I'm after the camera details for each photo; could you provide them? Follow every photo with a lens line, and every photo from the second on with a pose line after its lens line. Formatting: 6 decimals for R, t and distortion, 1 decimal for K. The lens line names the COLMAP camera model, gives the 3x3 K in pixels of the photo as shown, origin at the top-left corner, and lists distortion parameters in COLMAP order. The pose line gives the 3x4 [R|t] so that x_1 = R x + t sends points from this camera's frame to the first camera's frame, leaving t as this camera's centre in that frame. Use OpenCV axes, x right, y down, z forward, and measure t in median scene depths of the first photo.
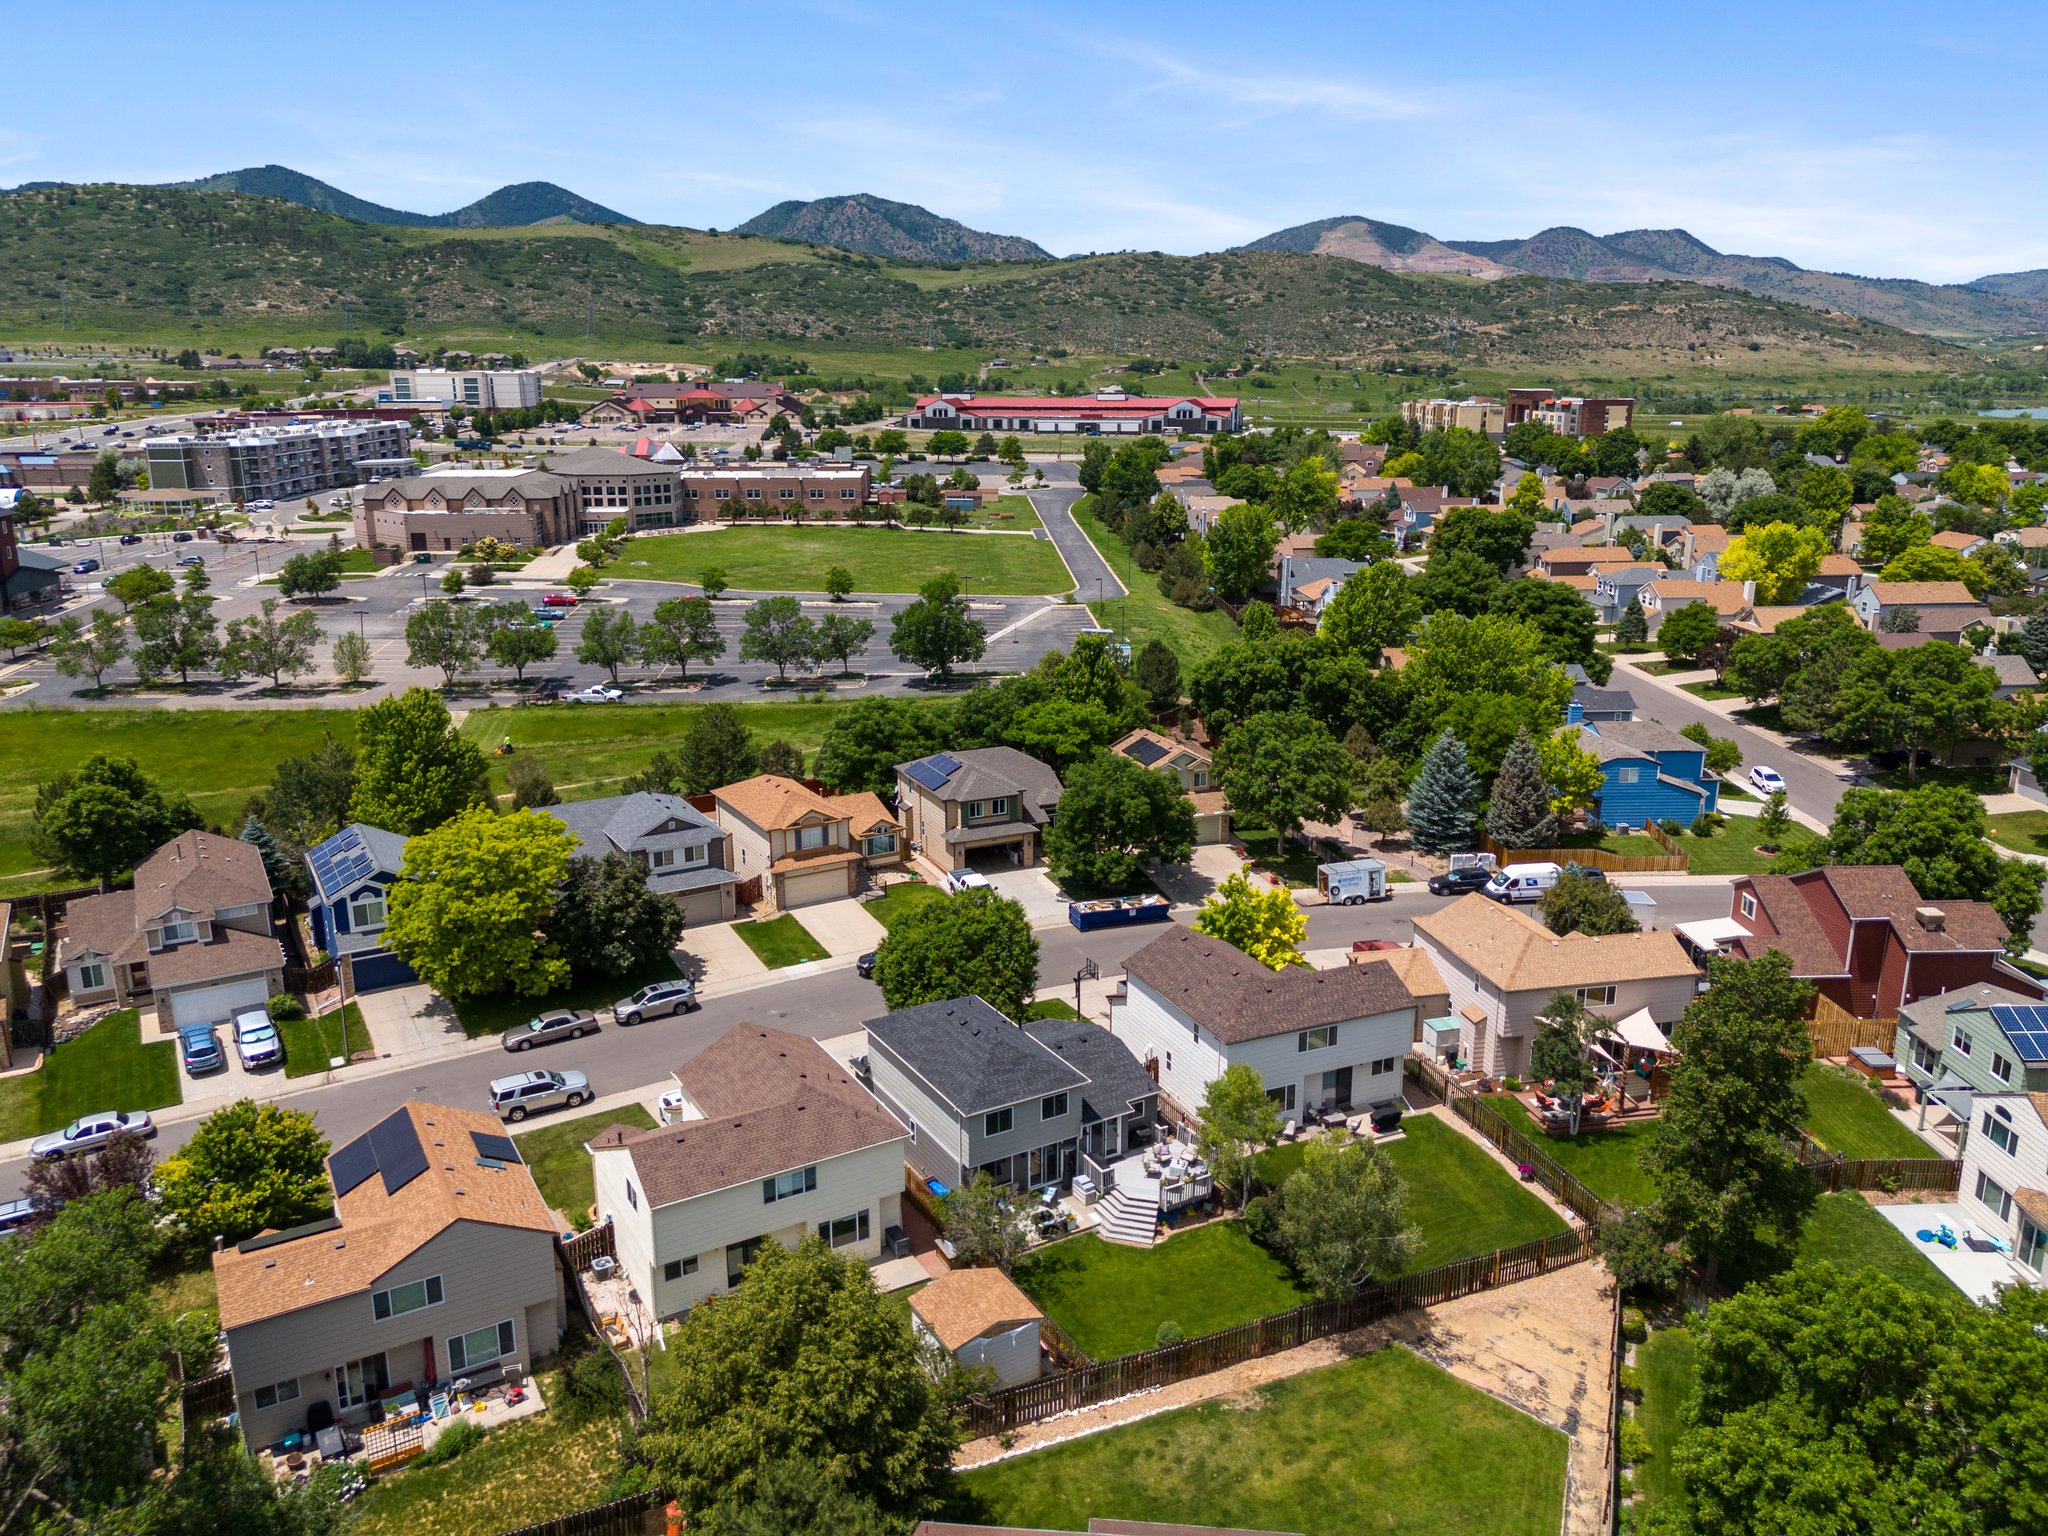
lens RADIAL K [[1509.8, 0, 1026.5], [0, 1509.8, 763.3], [0, 0, 1]] dist [0.065860, -0.057755]
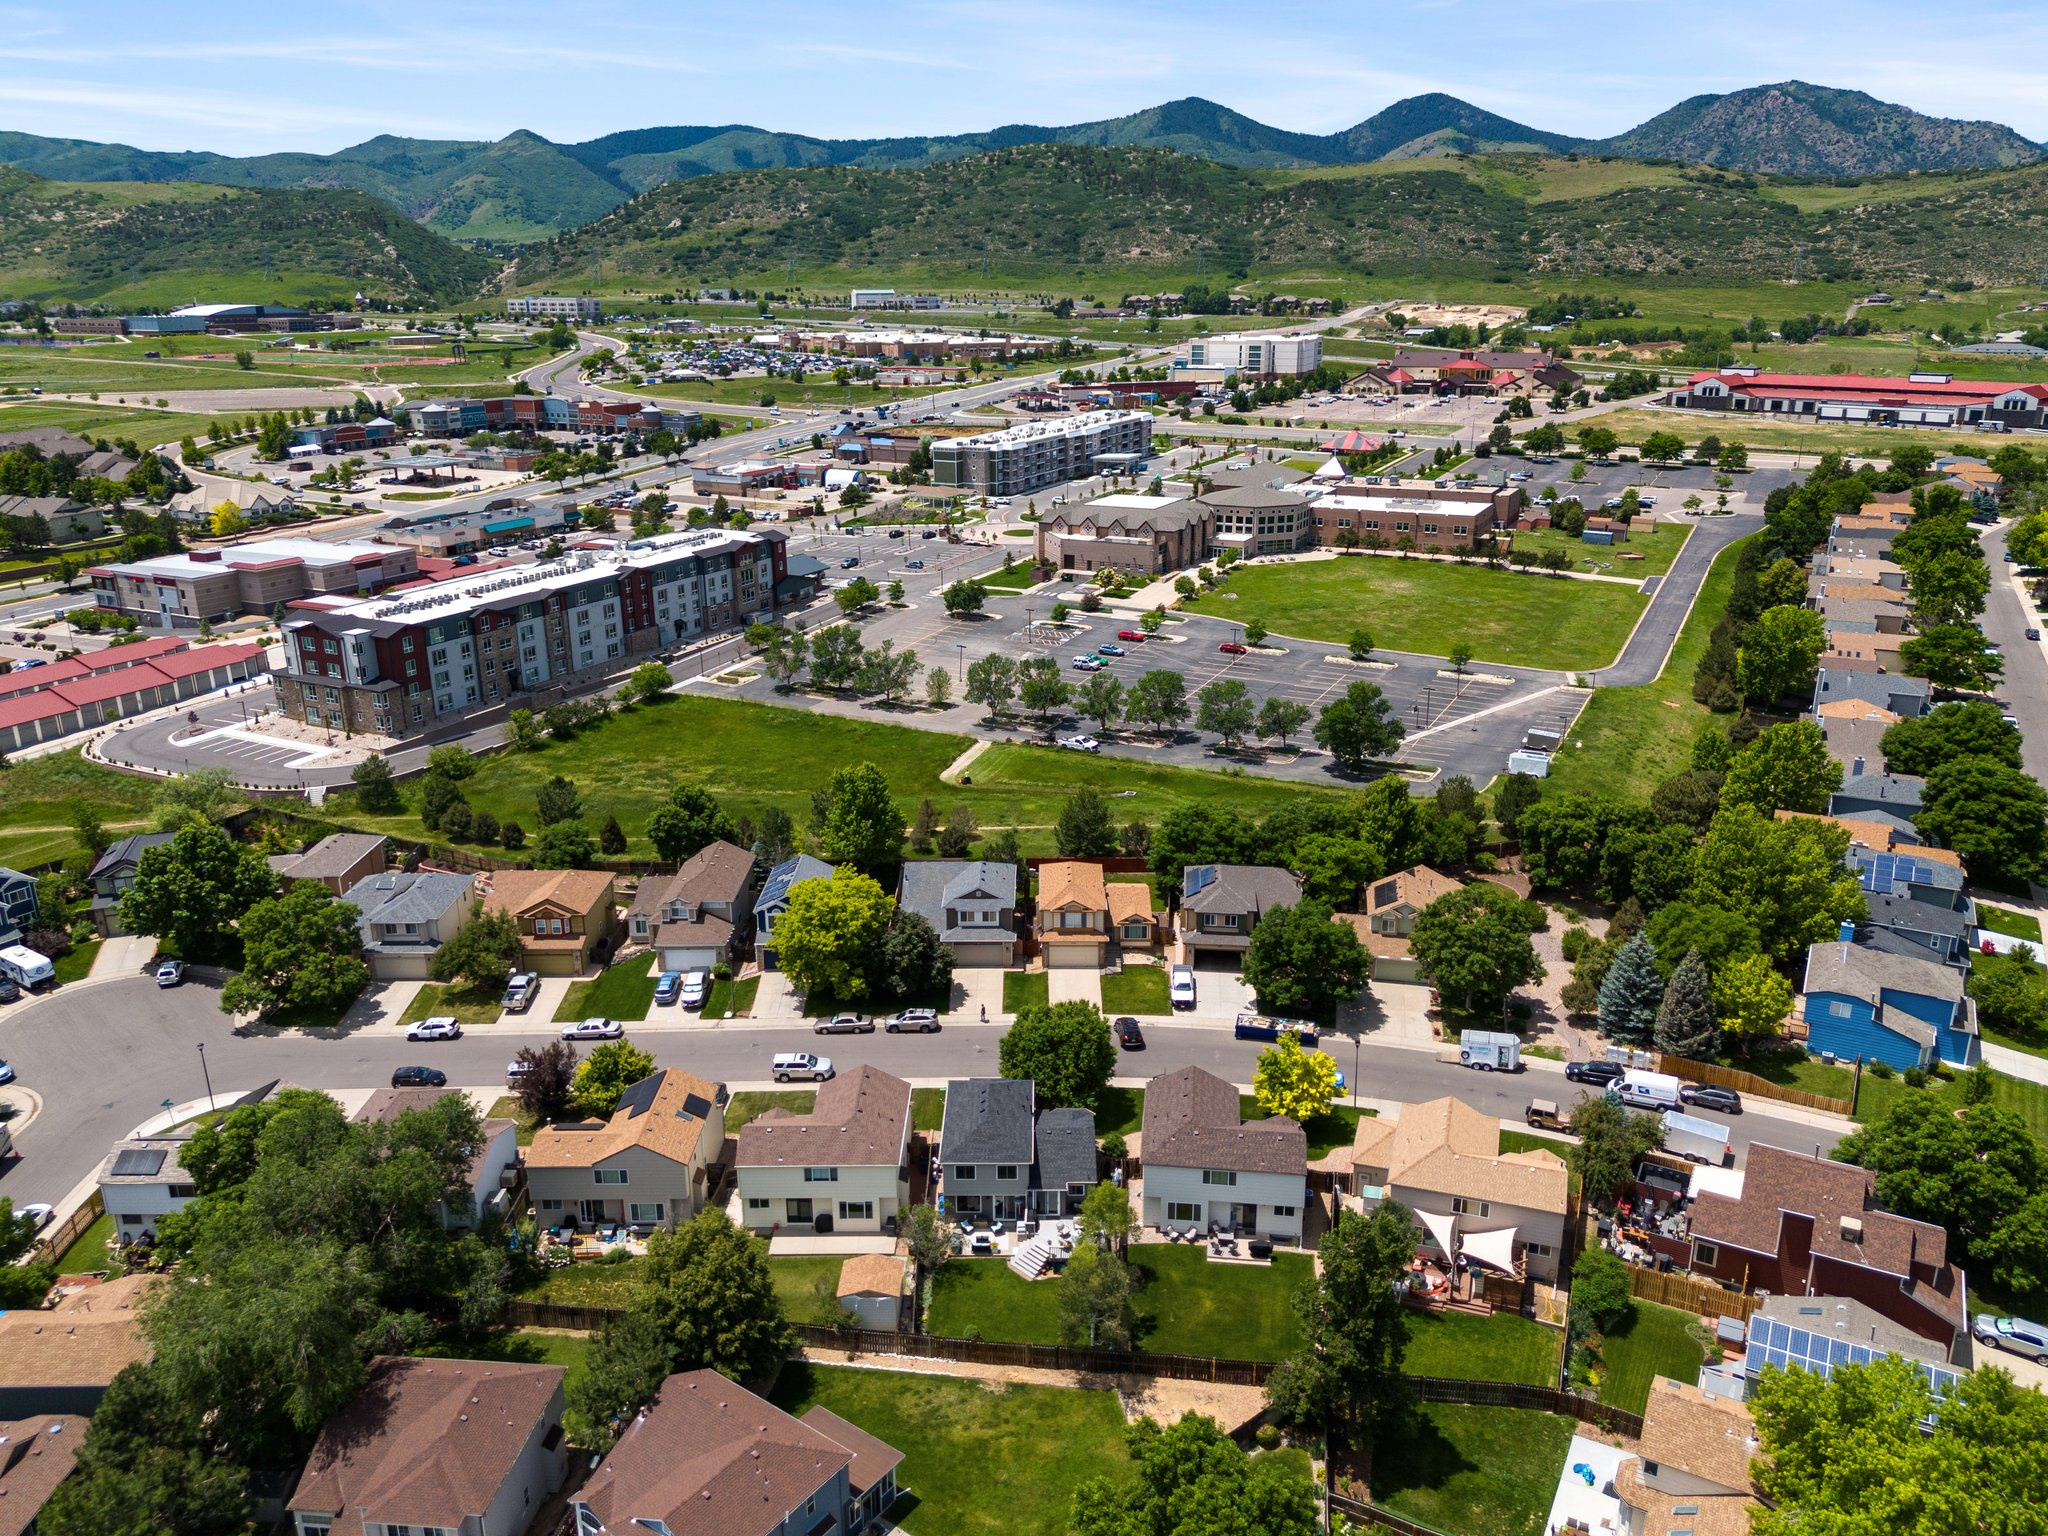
lens RADIAL K [[1509.8, 0, 1028.5], [0, 1509.8, 764.9], [0, 0, 1]] dist [0.065860, -0.057755]
pose [[0.859330, 0.155723, -0.487137, 0.415638], [-0.128154, 0.987692, 0.089667, -0.184979], [0.495105, -0.014625, 0.868710, -0.181174]]
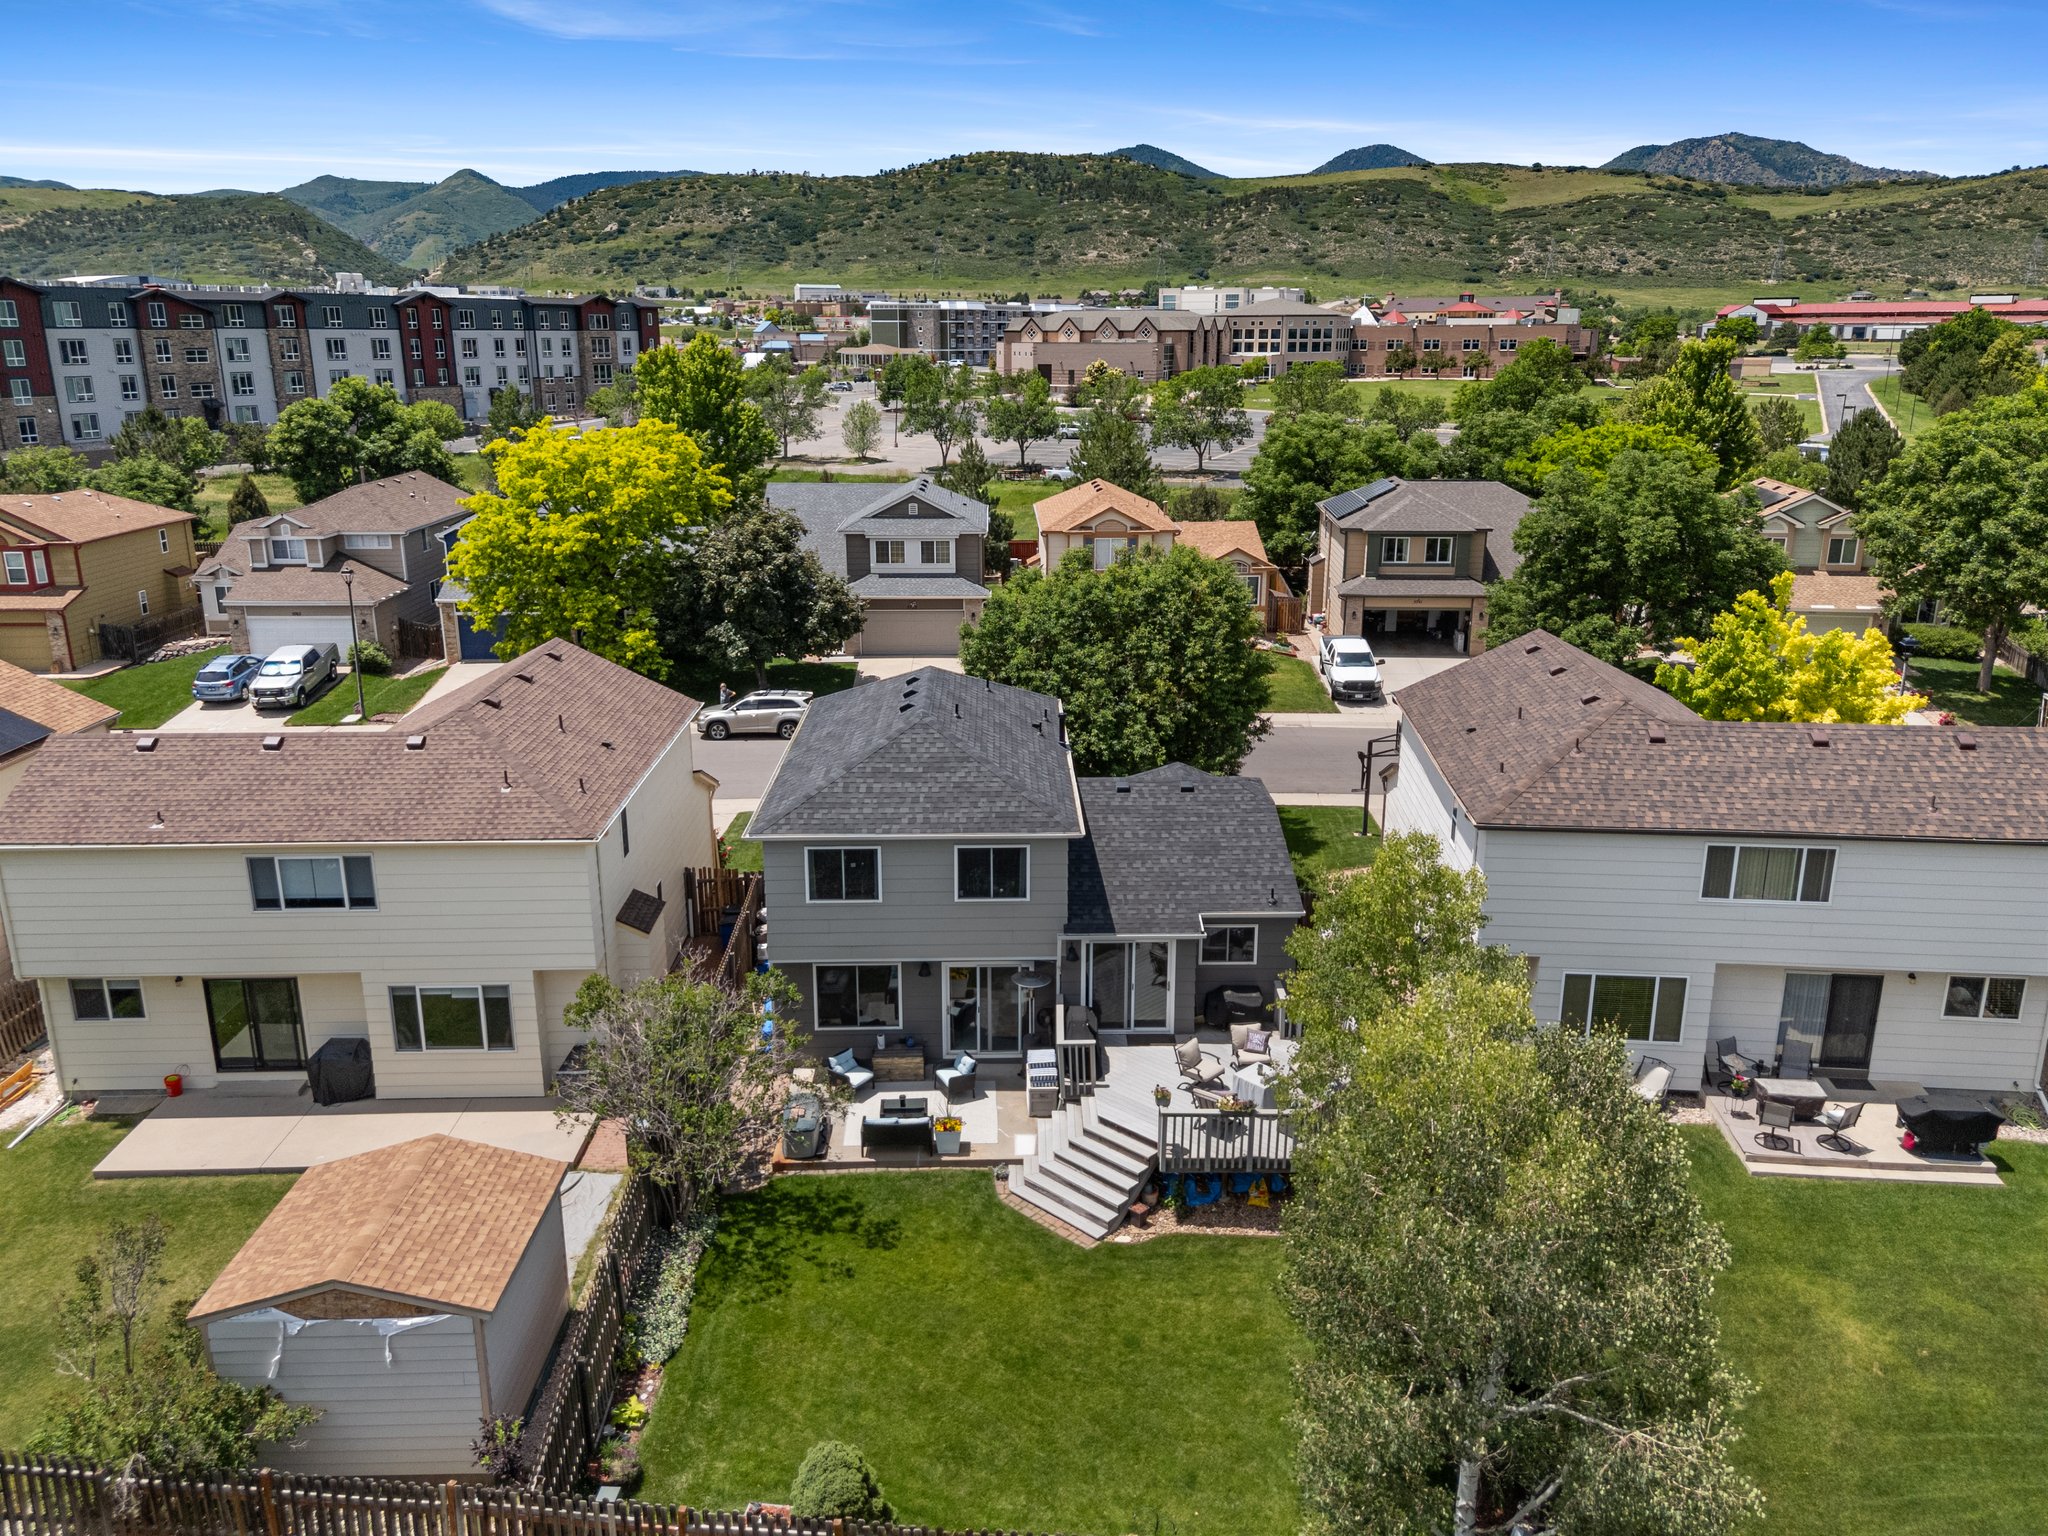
lens RADIAL K [[1509.8, 0, 1024.7], [0, 1509.8, 767.2], [0, 0, 1]] dist [0.065860, -0.057755]
pose [[0.873537, 0.135653, -0.467474, 0.129031], [-0.125463, 0.990680, 0.053034, 0.099829], [0.470311, 0.012324, 0.882415, 0.361786]]
